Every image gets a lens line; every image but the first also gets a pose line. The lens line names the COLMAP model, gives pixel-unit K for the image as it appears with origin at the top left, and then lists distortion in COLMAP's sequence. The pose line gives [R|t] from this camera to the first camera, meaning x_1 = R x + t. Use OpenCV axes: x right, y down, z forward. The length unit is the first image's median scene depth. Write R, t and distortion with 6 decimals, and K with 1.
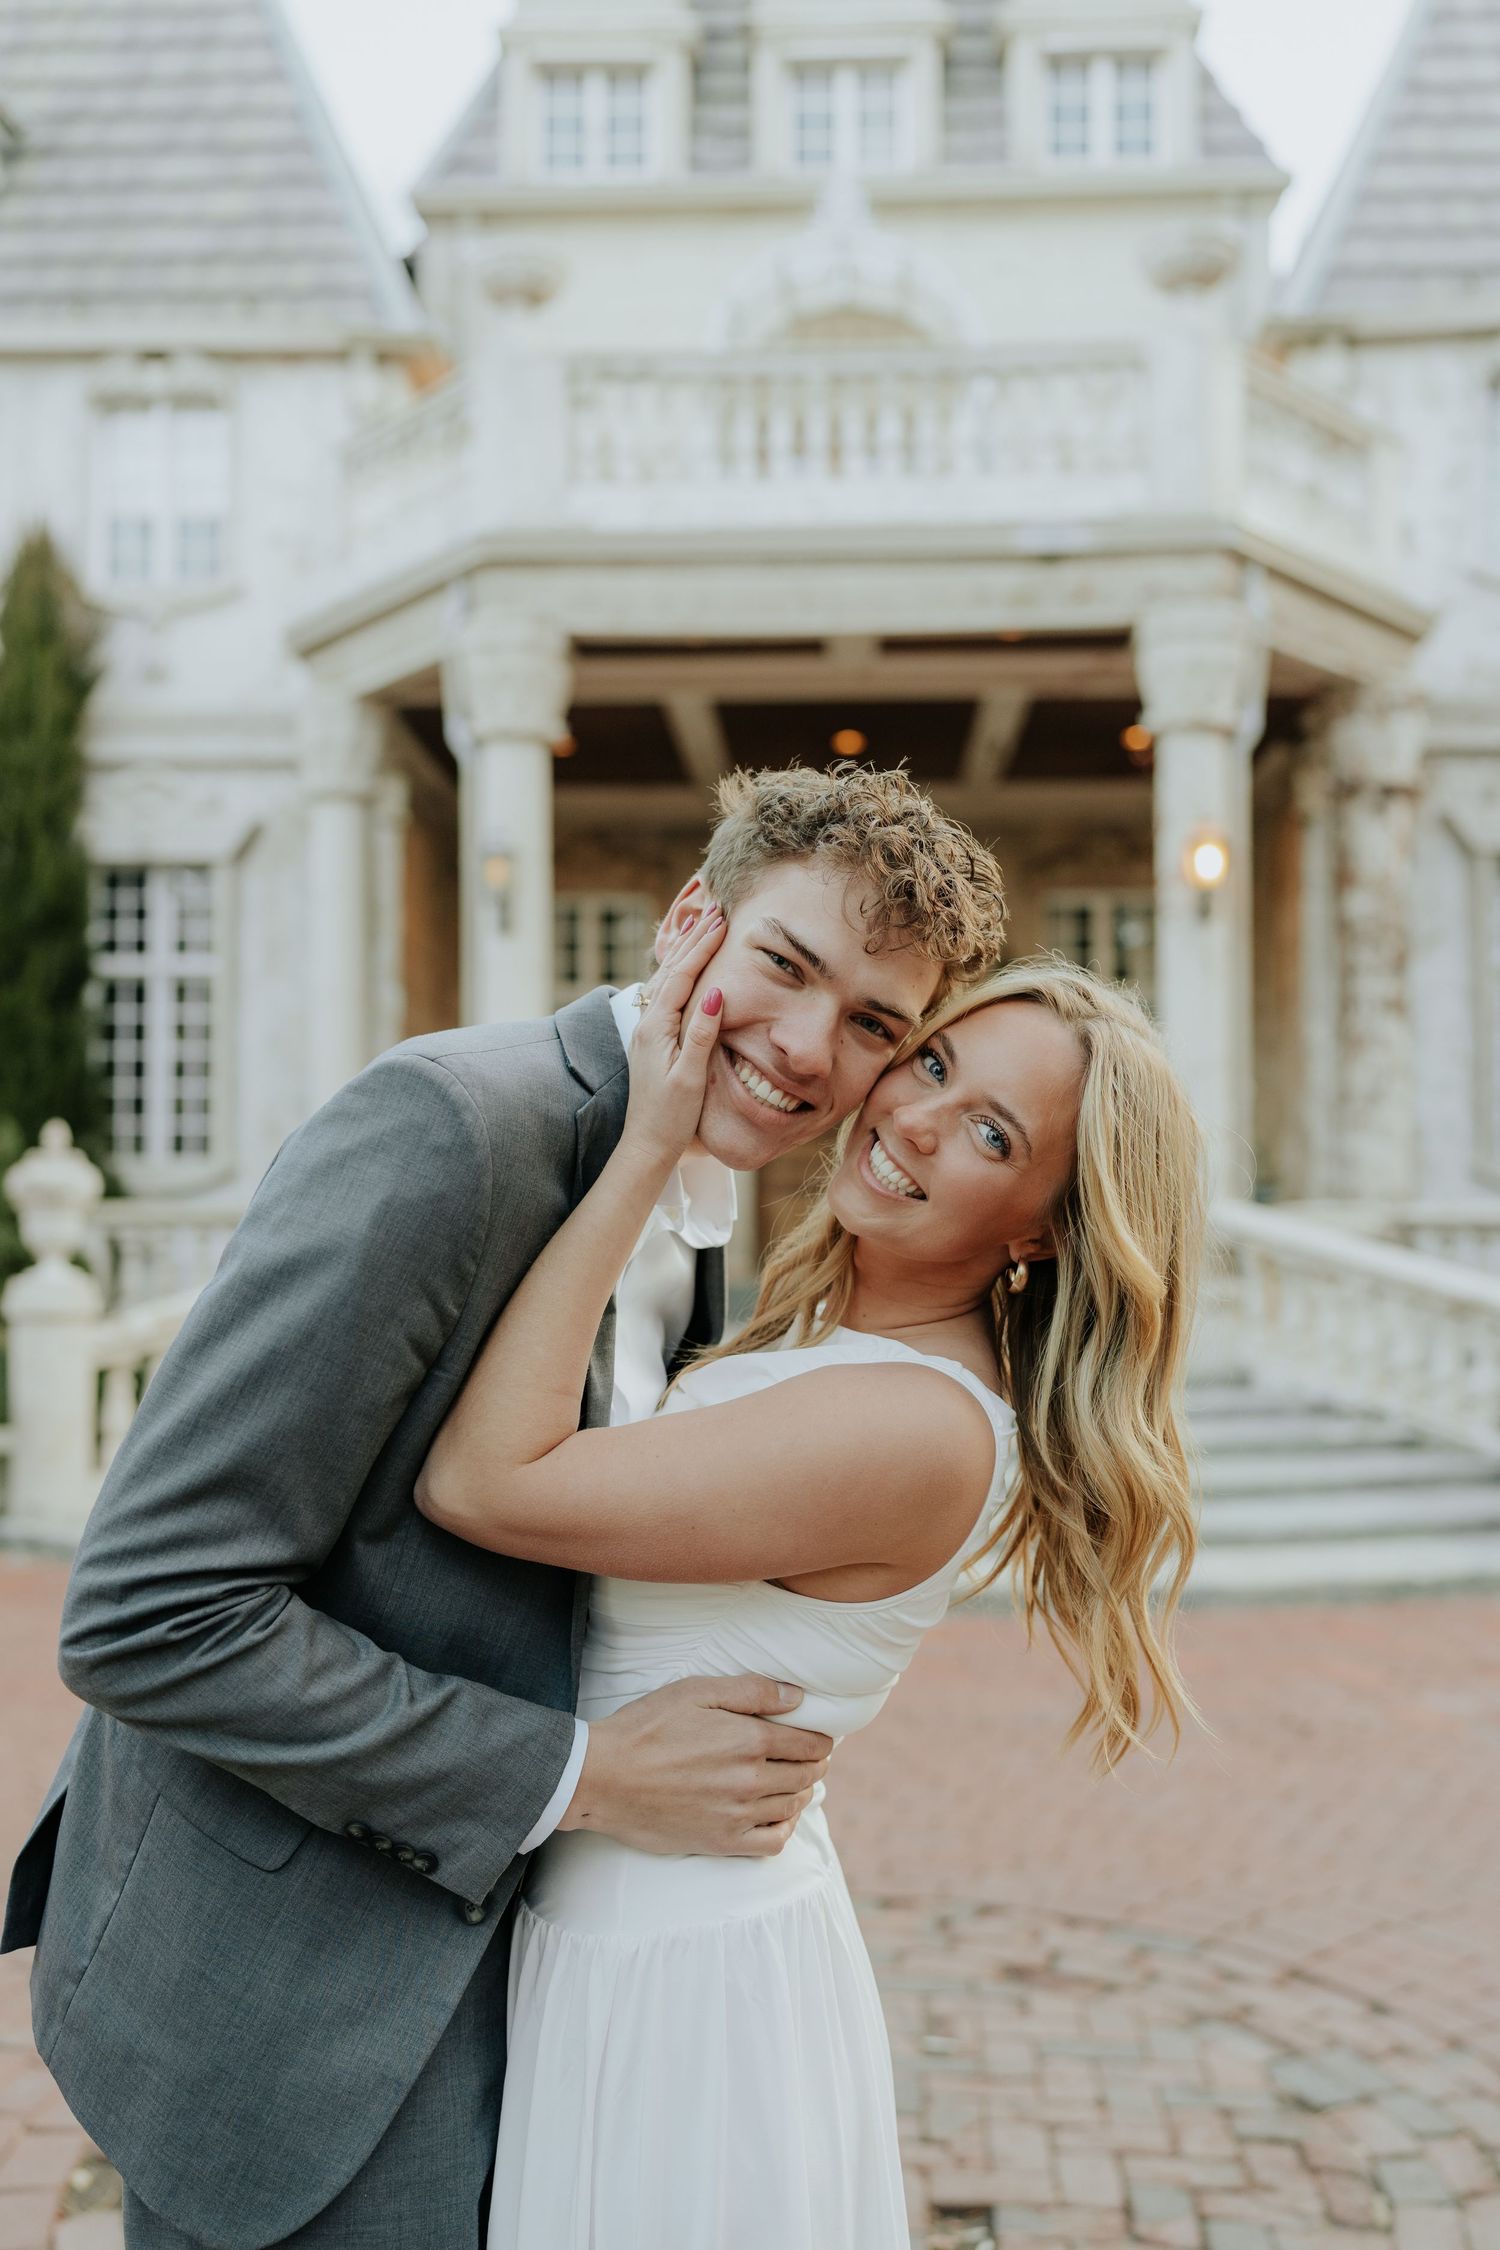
lens RADIAL K [[2078.4, 0, 750.0], [0, 2078.4, 1125.0], [0, 0, 1]] dist [-0.003465, -0.006124]
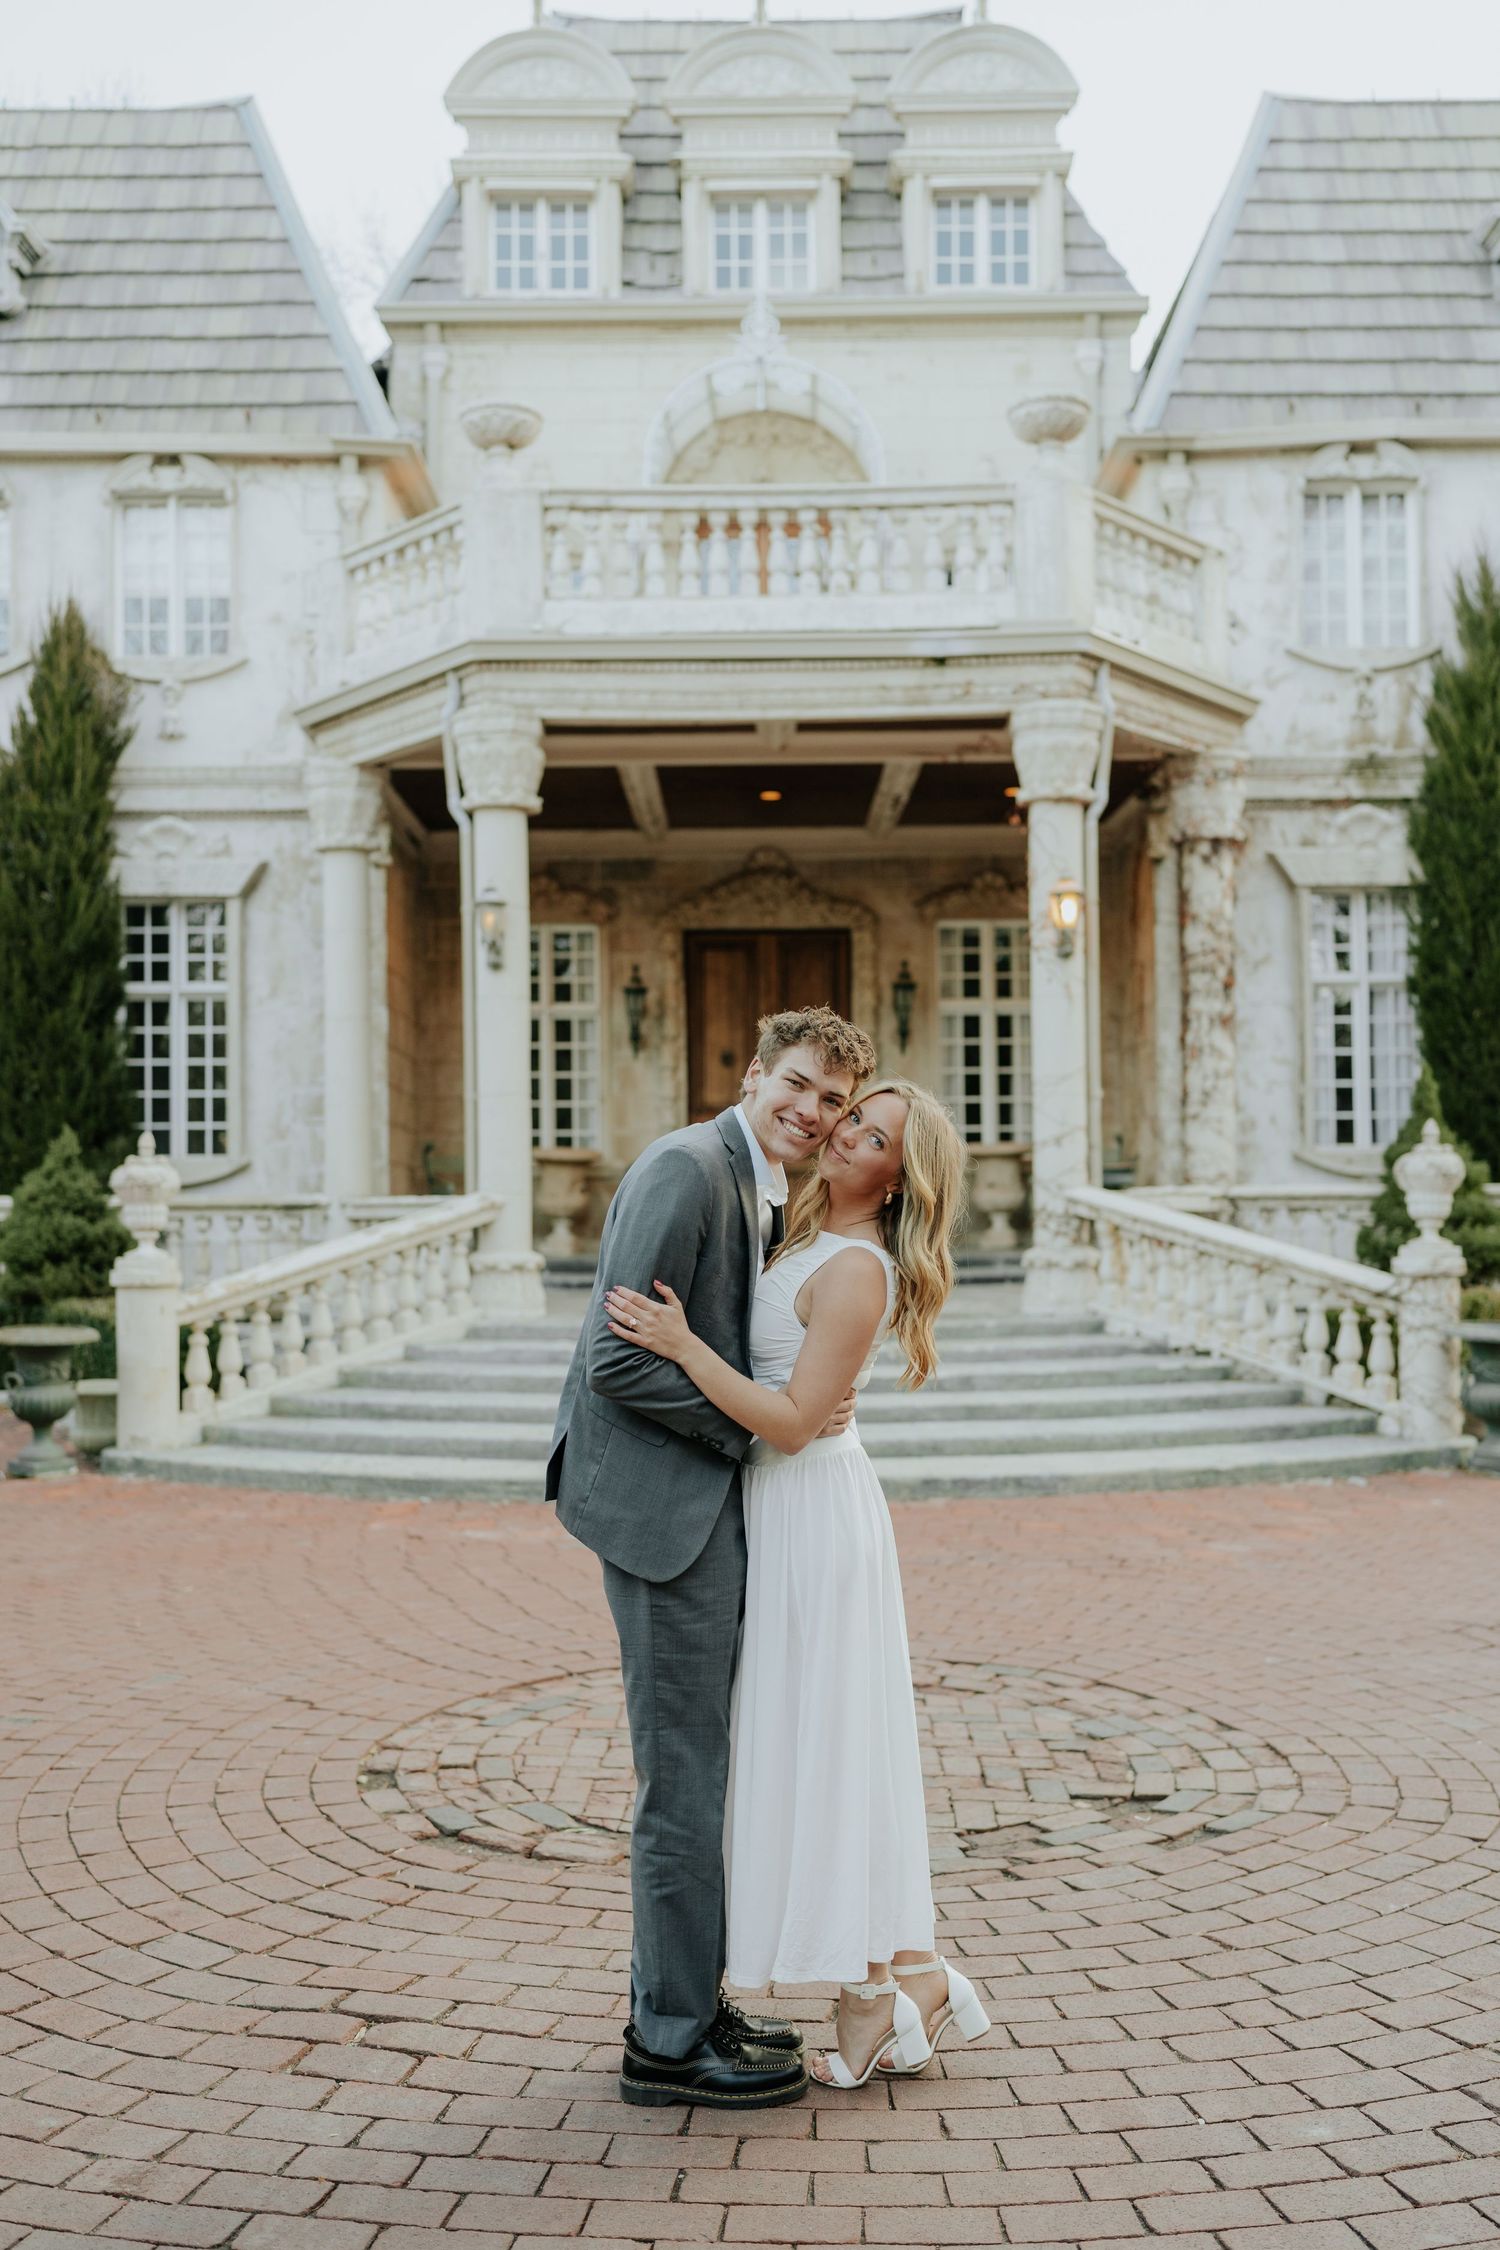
lens RADIAL K [[2078.4, 0, 750.0], [0, 2078.4, 1125.0], [0, 0, 1]] dist [-0.003465, -0.006124]
pose [[0.998809, -0.008975, 0.047949, -0.023240], [0.008531, 0.999919, 0.009459, -0.009247], [-0.048030, -0.009039, 0.998805, -0.184741]]
